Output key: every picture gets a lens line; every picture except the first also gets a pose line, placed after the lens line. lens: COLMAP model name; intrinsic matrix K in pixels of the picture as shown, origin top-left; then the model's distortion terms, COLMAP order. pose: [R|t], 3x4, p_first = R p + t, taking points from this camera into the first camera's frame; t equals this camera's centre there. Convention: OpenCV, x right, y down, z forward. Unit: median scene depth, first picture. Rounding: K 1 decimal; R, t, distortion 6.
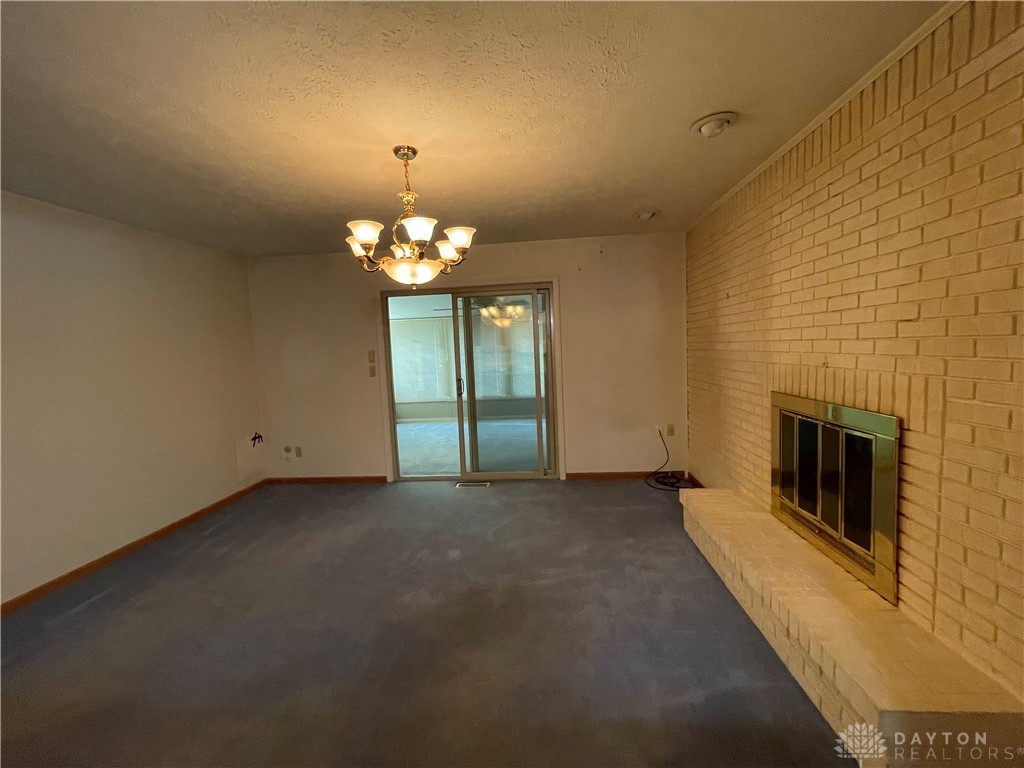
lens RADIAL K [[436.7, 0, 512.0], [0, 436.7, 384.0], [0, 0, 1]] dist [-0.001309, -0.000050]
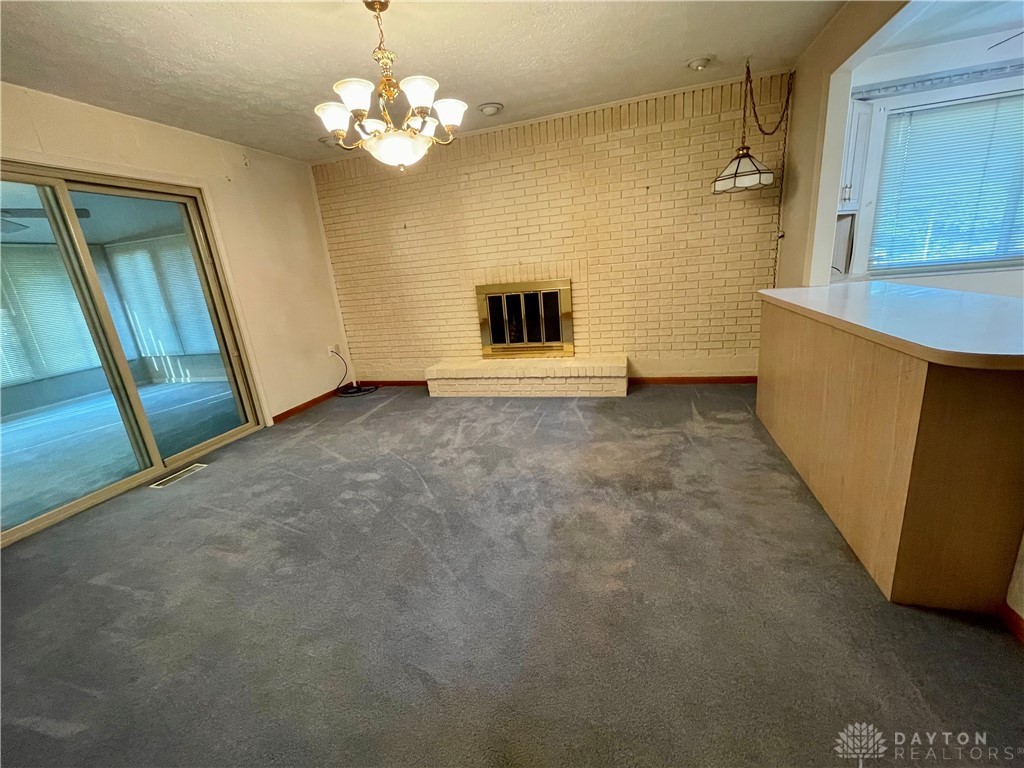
lens RADIAL K [[416.0, 0, 512.0], [0, 416.0, 384.0], [0, 0, 1]] dist [-0.003276, -0.000119]
pose [[0.200223, -0.243494, 0.949011, -1.046145], [0.163572, 0.963338, 0.212659, 0.066936], [-0.965999, 0.112652, 0.232712, 0.570094]]
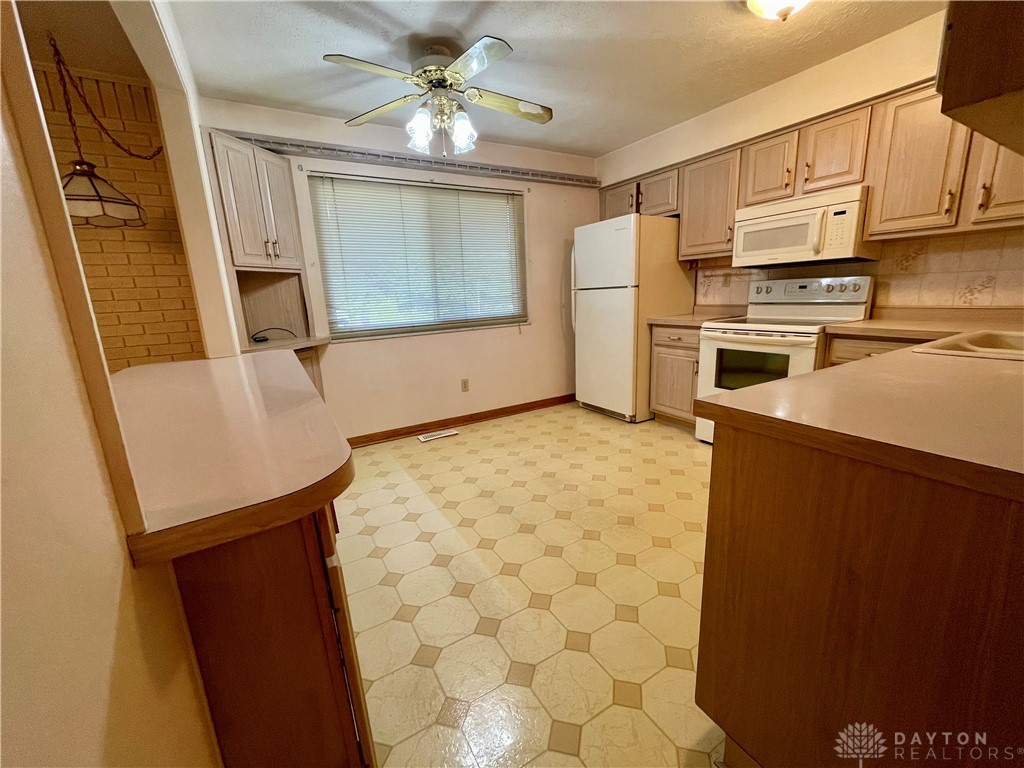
lens RADIAL K [[416.0, 0, 512.0], [0, 416.0, 384.0], [0, 0, 1]] dist [-0.003276, -0.000119]
pose [[-0.576689, -0.107166, 0.809904, -0.804438], [0.135489, 0.965085, 0.224174, 0.127803], [-0.805650, 0.239011, -0.542034, -0.011262]]
